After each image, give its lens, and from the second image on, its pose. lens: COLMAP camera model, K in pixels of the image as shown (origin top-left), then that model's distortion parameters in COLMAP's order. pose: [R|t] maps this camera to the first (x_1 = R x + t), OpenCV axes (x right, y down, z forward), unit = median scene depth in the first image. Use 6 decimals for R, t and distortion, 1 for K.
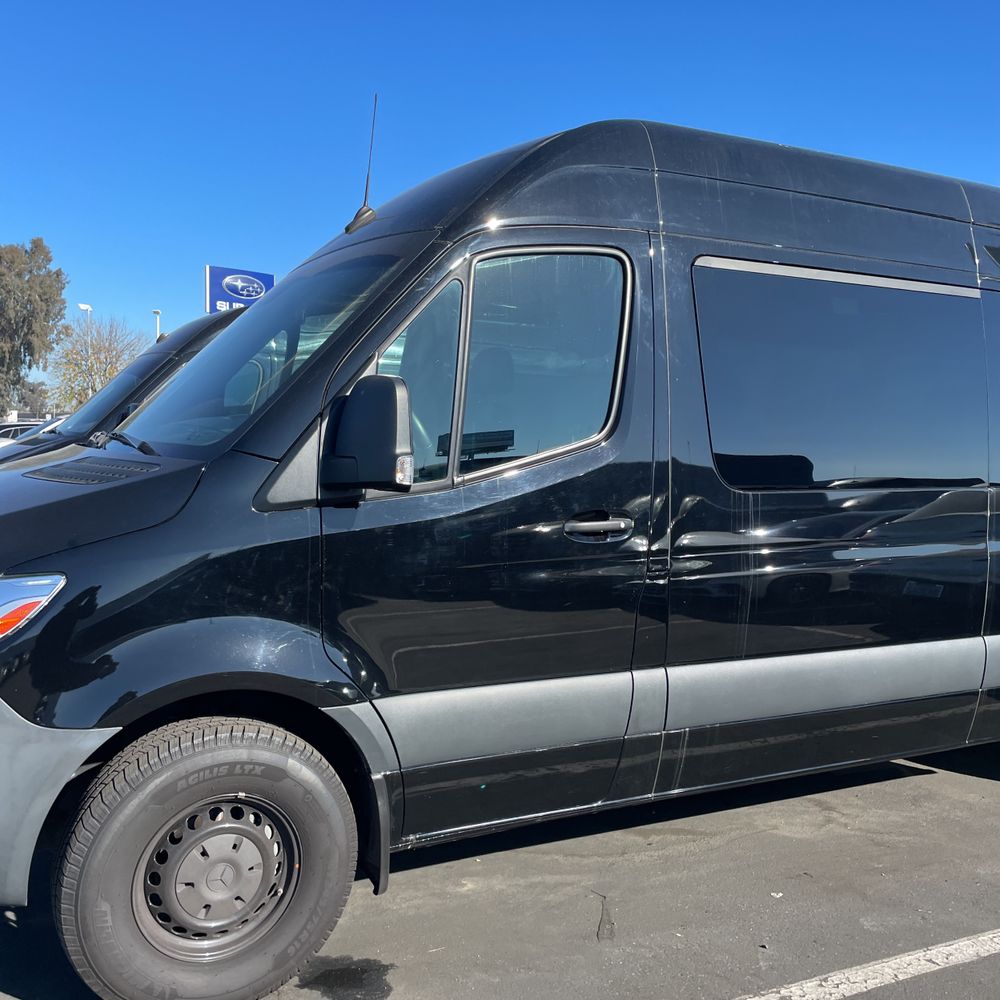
lens RADIAL K [[1001.8, 0, 454.0], [0, 1001.8, 502.7], [0, 0, 1]] dist [0.038039, -0.050559]
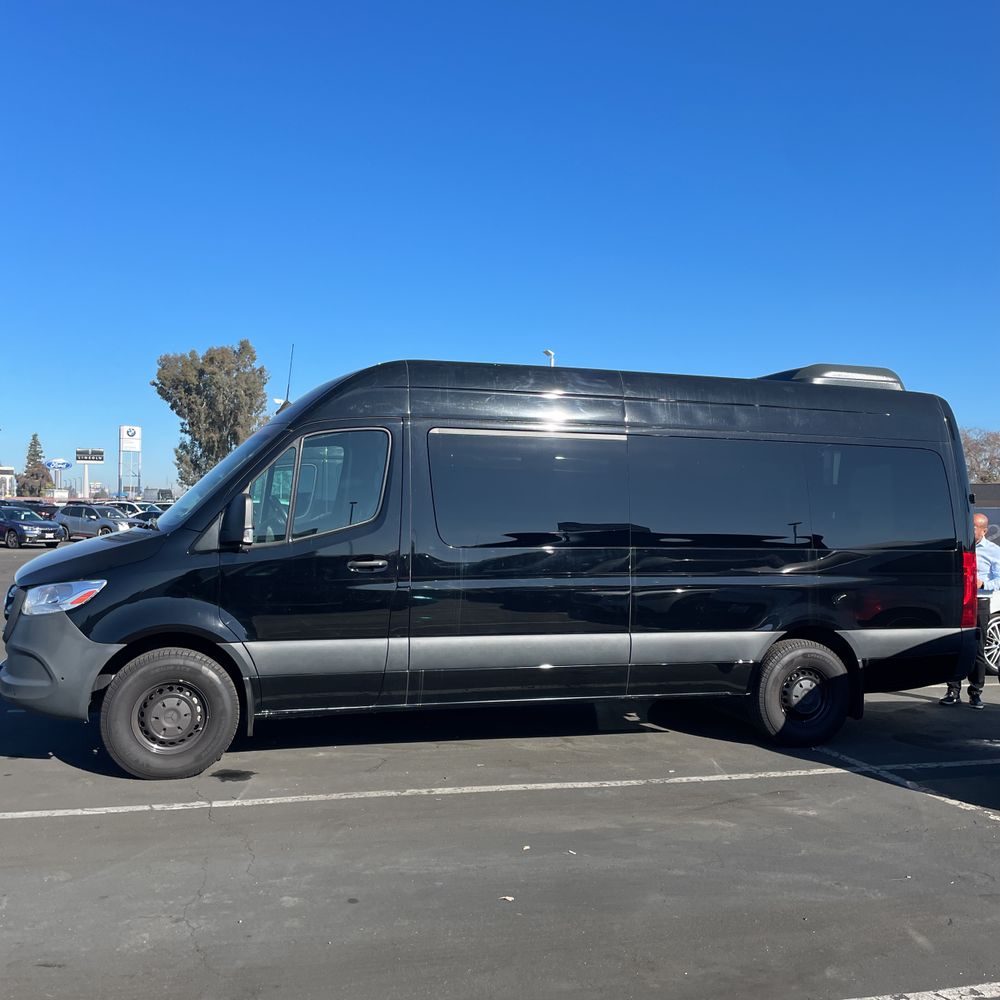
lens RADIAL K [[1001.8, 0, 454.0], [0, 1001.8, 502.7], [0, 0, 1]] dist [0.038039, -0.050559]
pose [[0.981784, -0.009113, -0.189780, 0.759759], [-0.005504, 0.997066, -0.076352, 0.057755], [0.189919, 0.076006, 0.978853, -1.034911]]
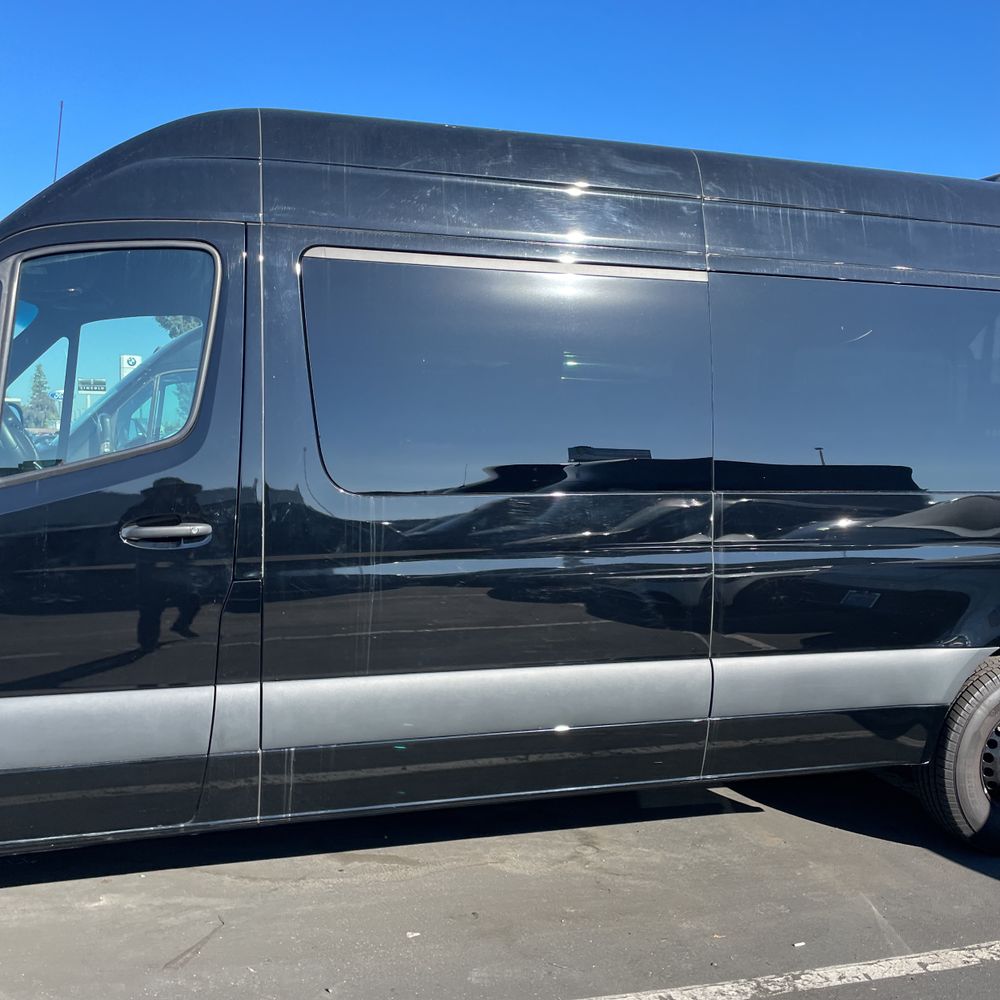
lens RADIAL K [[834.3, 0, 464.4], [0, 834.3, 486.6], [0, 0, 1]] dist [0.014820, -0.003486]
pose [[0.977569, 0.000246, -0.210614, 0.637487], [-0.004287, 0.999815, -0.018730, -0.006878], [0.210571, 0.019213, 0.977390, 0.310499]]
